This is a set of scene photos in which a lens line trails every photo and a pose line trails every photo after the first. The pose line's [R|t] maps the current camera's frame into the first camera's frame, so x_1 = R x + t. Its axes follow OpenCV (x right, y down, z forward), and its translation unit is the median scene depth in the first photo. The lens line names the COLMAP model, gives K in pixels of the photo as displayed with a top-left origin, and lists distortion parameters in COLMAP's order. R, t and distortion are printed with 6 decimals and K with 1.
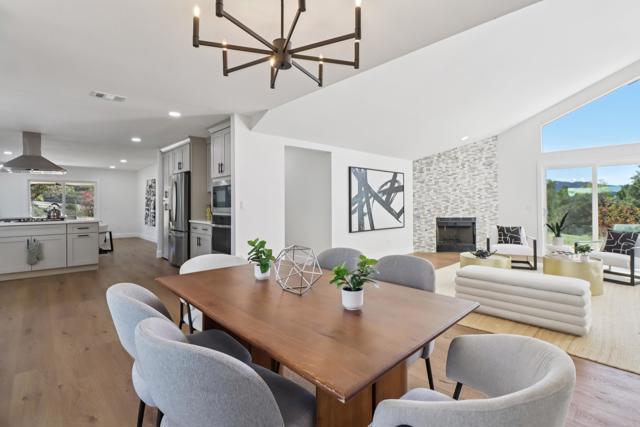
lens RADIAL K [[305.1, 0, 321.1], [0, 305.1, 201.8], [0, 0, 1]] dist [-0.008863, -0.000277]
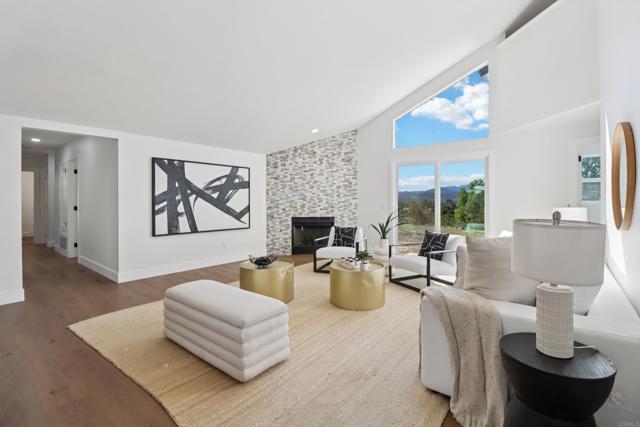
lens RADIAL K [[300.9, 0, 324.2], [0, 300.9, 202.2], [0, 0, 1]] dist [0.001299, -0.016343]
pose [[0.990484, 0.002863, 0.137599, 0.351312], [-0.004117, 0.999953, 0.008828, -0.001725], [-0.137567, -0.009311, 0.990449, 0.090876]]
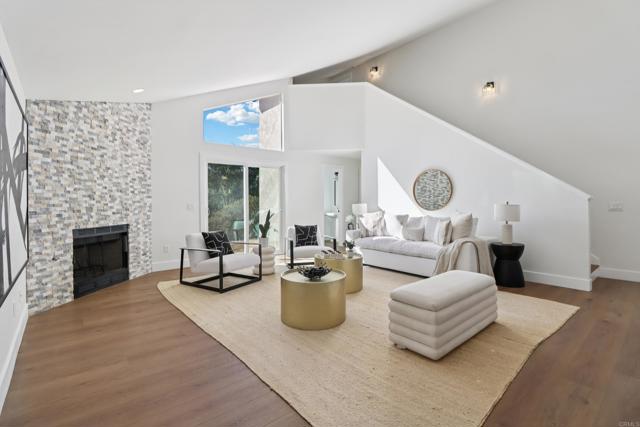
lens RADIAL K [[300.9, 0, 324.2], [0, 300.9, 202.2], [0, 0, 1]] dist [0.001299, -0.016343]
pose [[0.035566, 0.003945, 0.999360, -0.091104], [-0.001100, 0.999992, -0.003909, 0.008832], [-0.999367, -0.000960, 0.035570, 0.579259]]
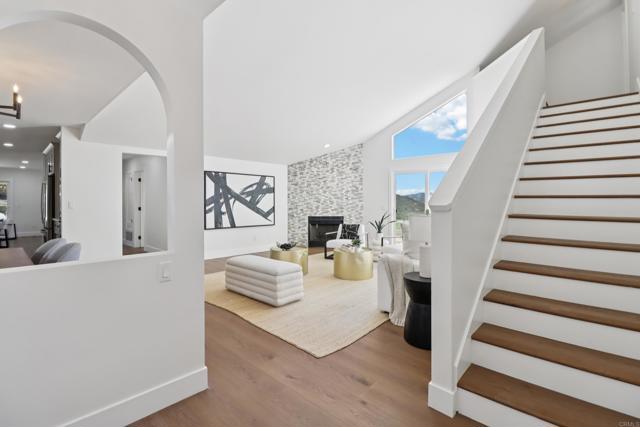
lens RADIAL K [[305.1, 0, 321.1], [0, 305.1, 201.8], [0, 0, 1]] dist [-0.008863, -0.000277]
pose [[0.998023, 0.003518, 0.062748, 0.355852], [-0.003711, 0.999989, 0.002959, -0.005112], [-0.062737, -0.003186, 0.998025, -0.117022]]
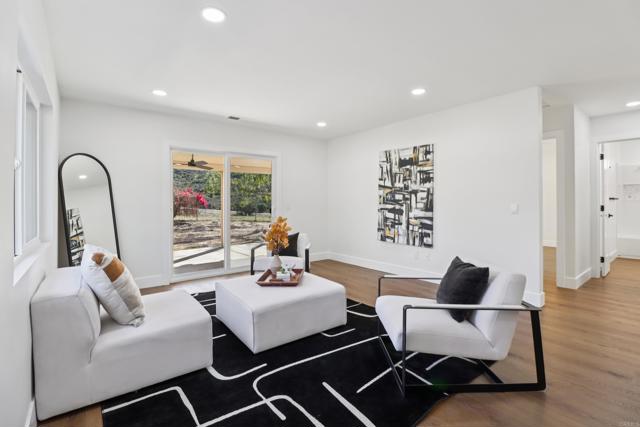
lens RADIAL K [[300.9, 0, 324.2], [0, 300.9, 202.2], [0, 0, 1]] dist [0.001299, -0.016343]
pose [[0.996256, 0.006584, -0.086196, -0.886742], [-0.006345, 0.999975, 0.003046, 0.015988], [0.086214, -0.002488, 0.996274, 0.709900]]
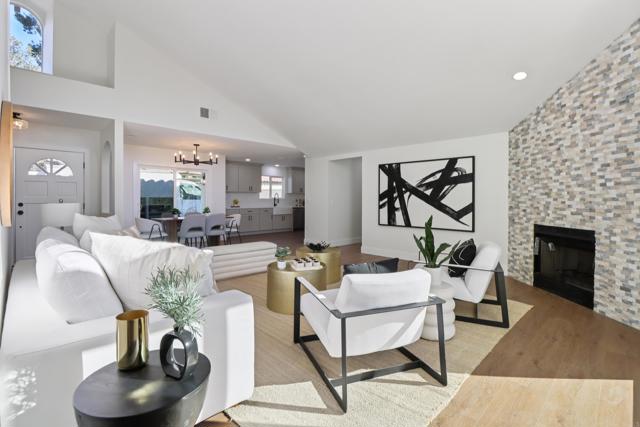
lens RADIAL K [[300.9, 0, 324.2], [0, 300.9, 202.2], [0, 0, 1]] dist [0.001299, -0.016343]
pose [[0.036912, 0.013024, -0.999234, 0.919407], [0.002875, 0.999910, 0.013139, 0.003279], [0.999314, -0.003358, 0.036871, 0.597863]]
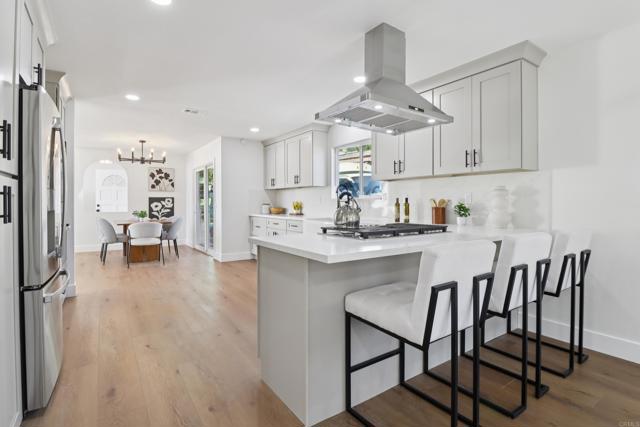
lens RADIAL K [[314.2, 0, 326.9], [0, 314.2, 202.3], [0, 0, 1]] dist [-0.000598, -0.000210]
pose [[-0.992432, 0.006836, 0.122604, -0.670806], [0.006325, 0.999970, -0.004558, 0.015969], [-0.122631, -0.003748, -0.992445, 1.063516]]
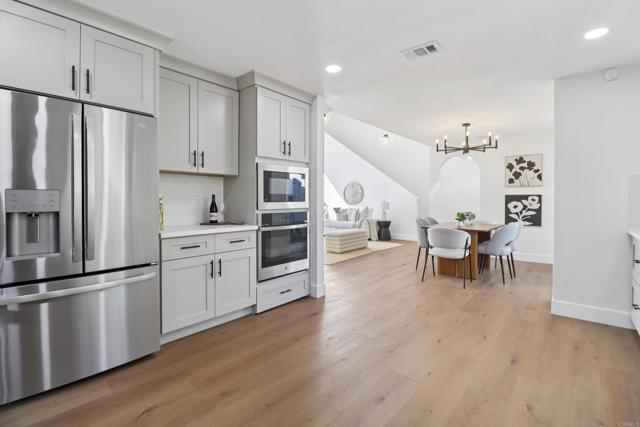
lens RADIAL K [[300.9, 0, 324.2], [0, 300.9, 202.2], [0, 0, 1]] dist [0.001299, -0.016343]
pose [[-0.122135, -0.002811, 0.992509, -0.673483], [-0.007242, 0.999972, 0.001941, 0.010900], [-0.992487, -0.006950, -0.122152, 0.636185]]
